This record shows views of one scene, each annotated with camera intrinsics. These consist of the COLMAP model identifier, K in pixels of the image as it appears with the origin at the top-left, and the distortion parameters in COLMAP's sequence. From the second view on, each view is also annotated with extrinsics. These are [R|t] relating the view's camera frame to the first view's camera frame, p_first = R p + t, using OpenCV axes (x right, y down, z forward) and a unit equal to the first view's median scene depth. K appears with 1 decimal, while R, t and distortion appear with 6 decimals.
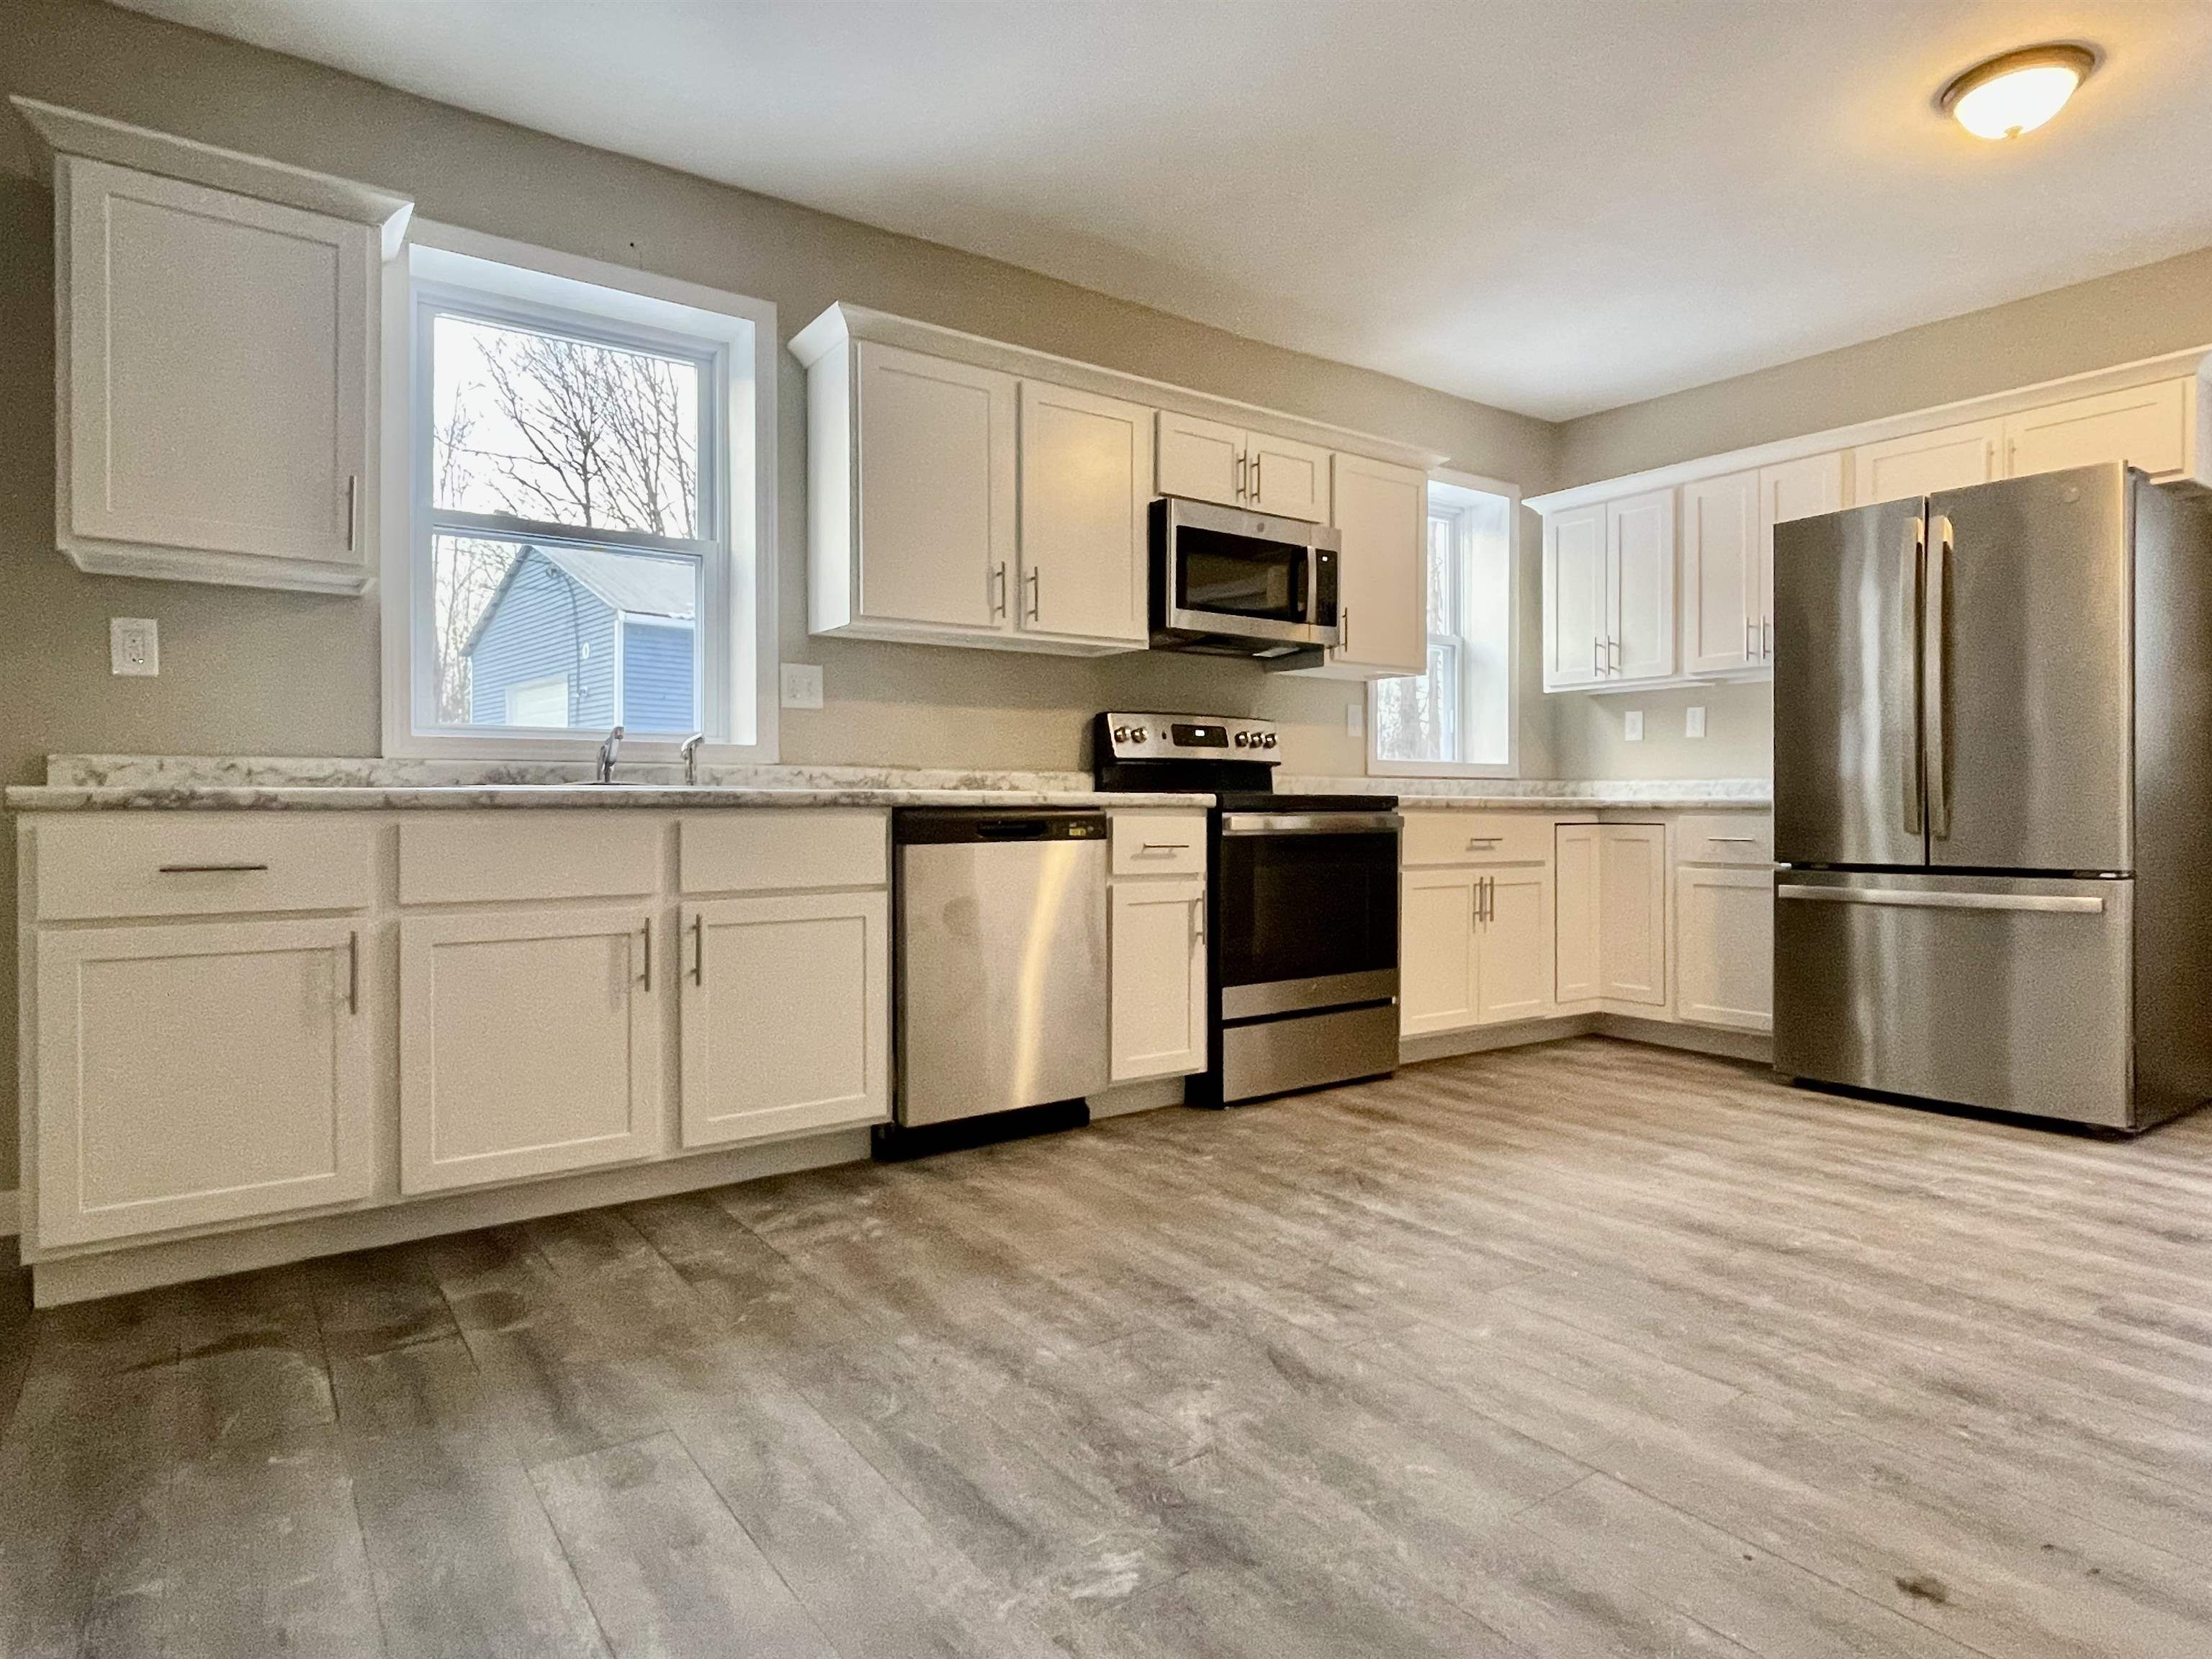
lens RADIAL K [[1251.0, 0, 1109.6], [0, 1251.0, 820.0], [0, 0, 1]] dist [-0.006067, 0.003310]
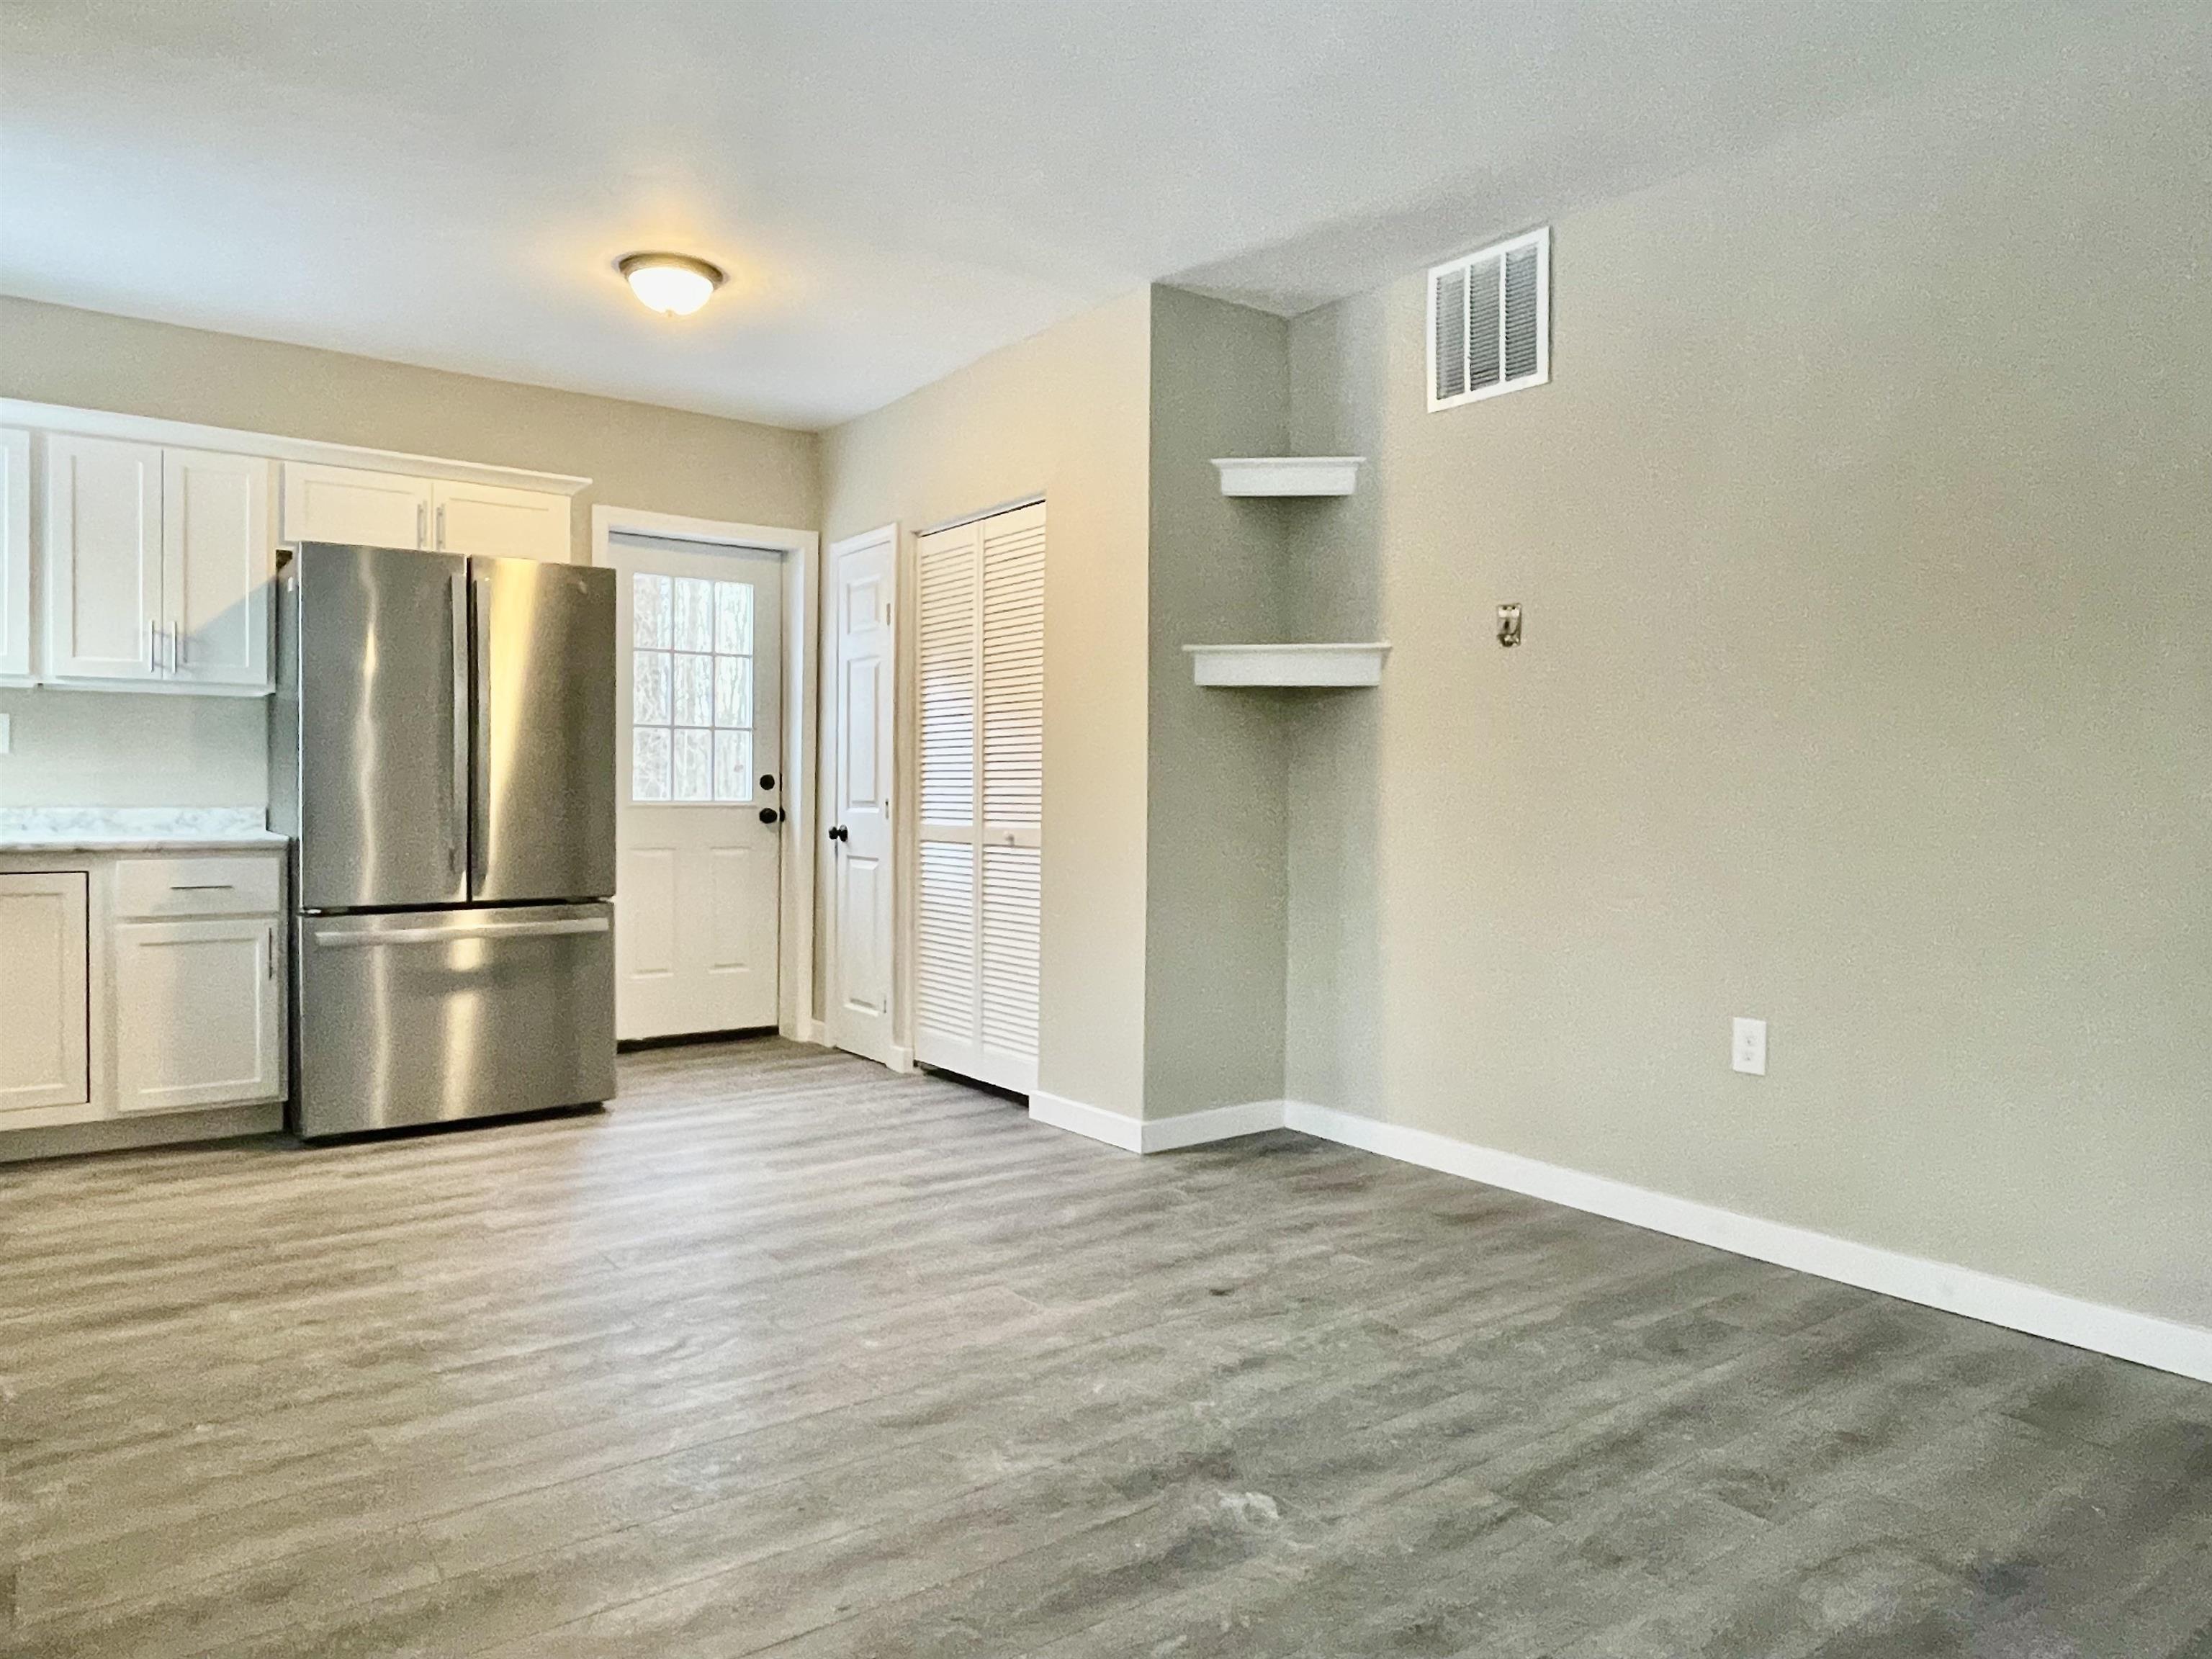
lens RADIAL K [[1451.7, 0, 1112.5], [0, 1451.7, 811.4], [0, 0, 1]] dist [0.011014, -0.017951]
pose [[-0.008668, -0.012823, 0.999880, -0.727337], [0.005959, 0.999899, 0.012875, -0.065048], [-0.999945, 0.006070, -0.008591, 0.558977]]
